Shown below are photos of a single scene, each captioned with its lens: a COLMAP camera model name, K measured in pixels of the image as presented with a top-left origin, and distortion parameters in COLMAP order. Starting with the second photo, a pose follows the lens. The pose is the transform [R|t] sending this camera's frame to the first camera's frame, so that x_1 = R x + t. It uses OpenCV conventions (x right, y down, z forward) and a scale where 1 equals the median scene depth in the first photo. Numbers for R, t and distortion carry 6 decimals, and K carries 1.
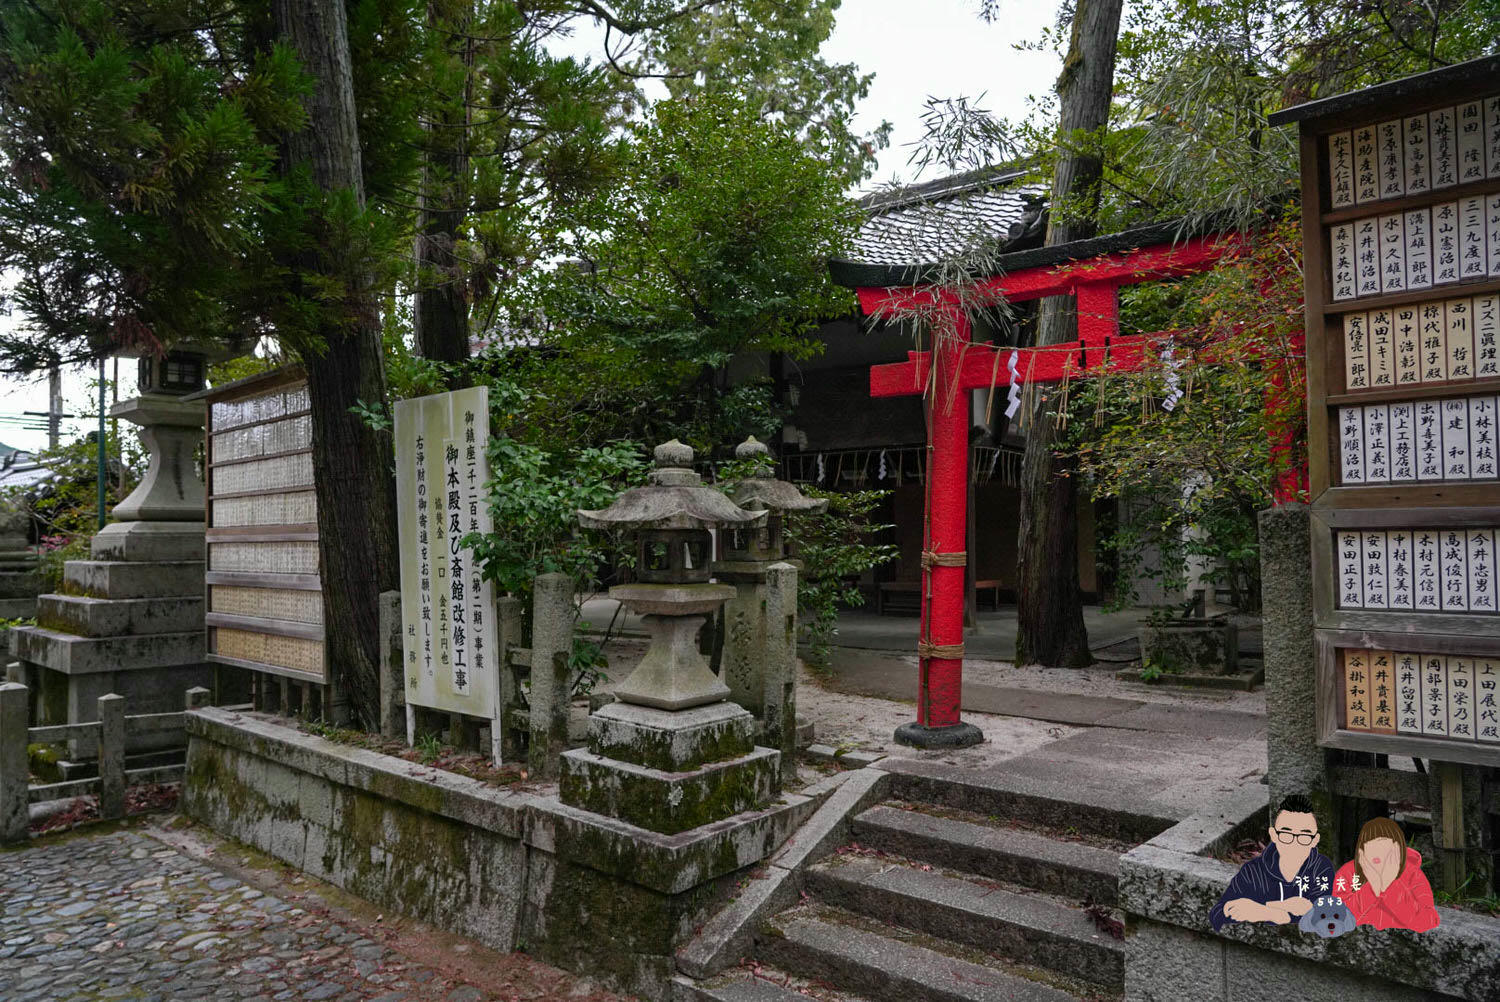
lens RADIAL K [[944.1, 0, 797.2], [0, 944.1, 522.8], [0, 0, 1]] dist [-0.006289, -0.002390]
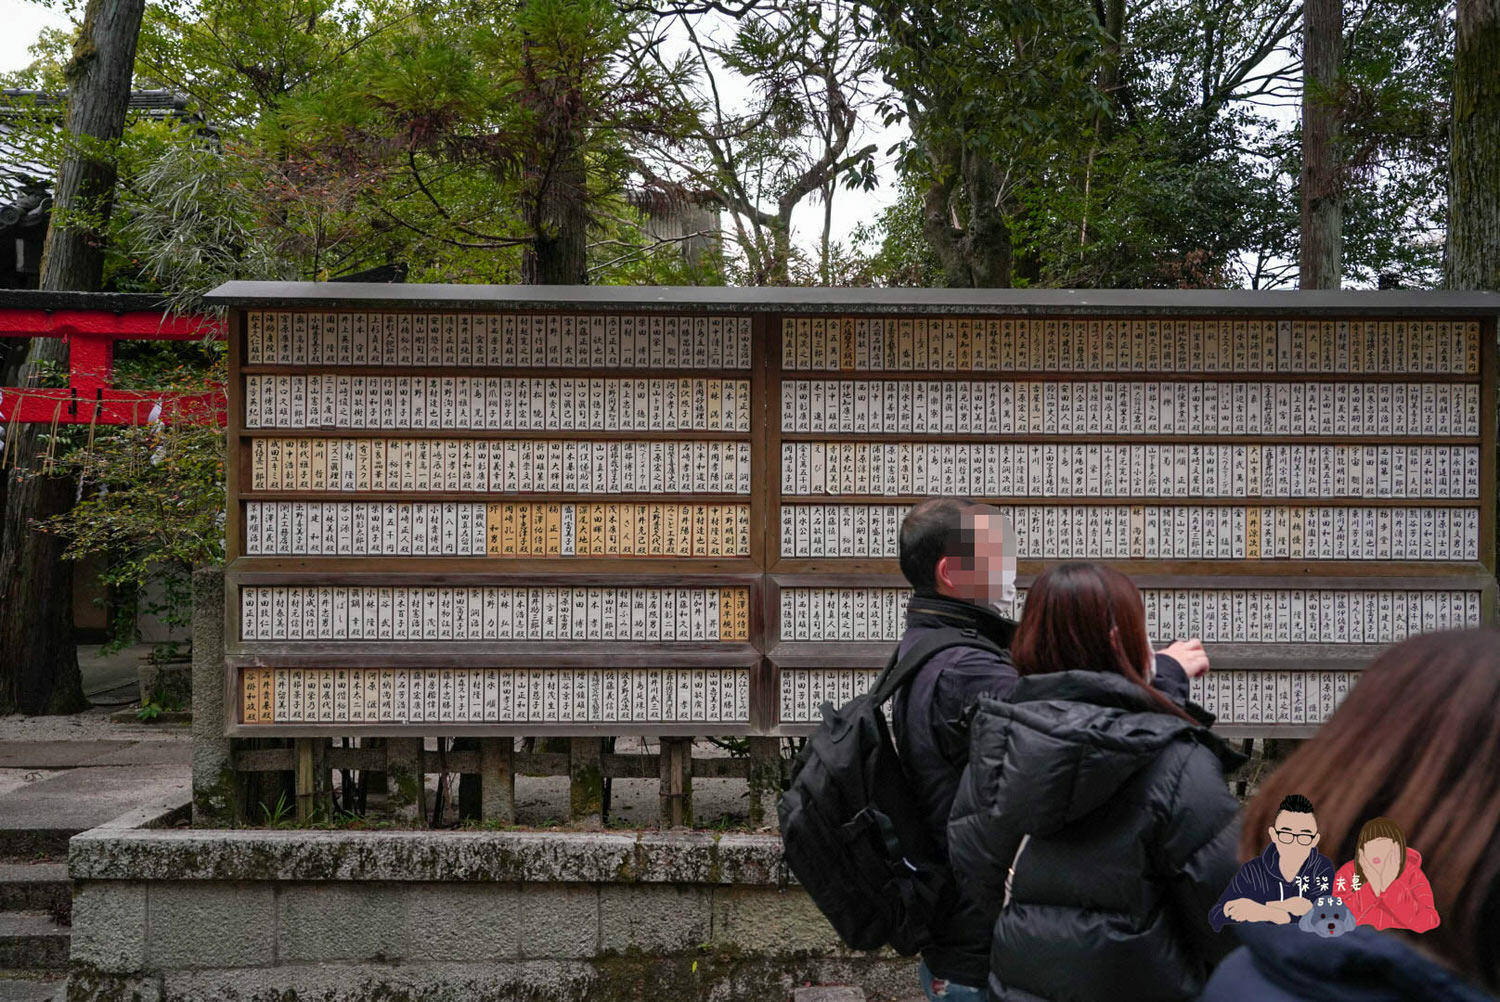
lens RADIAL K [[1291.6, 0, 750.0], [0, 1291.6, 501.0], [0, 0, 1]] dist [0.008546, 0.005617]
pose [[0.731527, 0.035683, 0.680878, -0.218925], [-0.022845, 0.999352, -0.027829, -0.087243], [-0.681430, 0.004803, 0.731868, -1.006406]]
